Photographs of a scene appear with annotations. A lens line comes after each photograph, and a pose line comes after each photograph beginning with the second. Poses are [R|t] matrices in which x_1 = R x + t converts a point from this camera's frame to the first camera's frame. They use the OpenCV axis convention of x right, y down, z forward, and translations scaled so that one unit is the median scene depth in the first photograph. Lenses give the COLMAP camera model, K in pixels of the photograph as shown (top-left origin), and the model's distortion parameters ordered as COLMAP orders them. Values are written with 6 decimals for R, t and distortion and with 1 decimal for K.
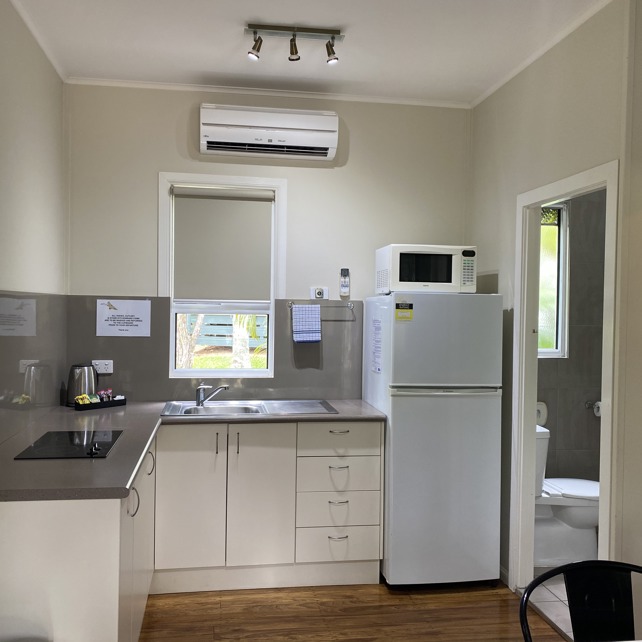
lens RADIAL K [[654.8, 0, 324.2], [0, 654.8, 321.8], [0, 0, 1]] dist [0.022532, 0.000000]
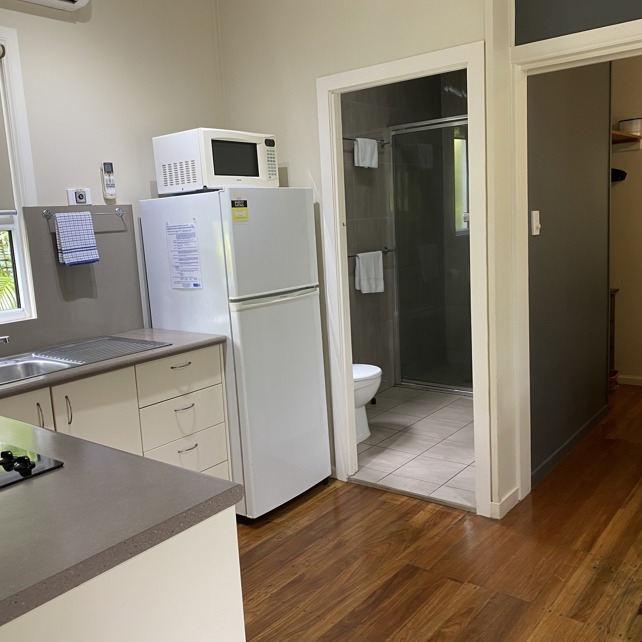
lens RADIAL K [[654.8, 0, 322.0], [0, 654.8, 322.4], [0, 0, 1]] dist [0.022532, 0.000000]
pose [[0.732941, -0.165078, 0.659960, -0.359440], [0.082625, 0.984531, 0.154502, 0.004726], [-0.675256, -0.058712, 0.735243, 0.280503]]
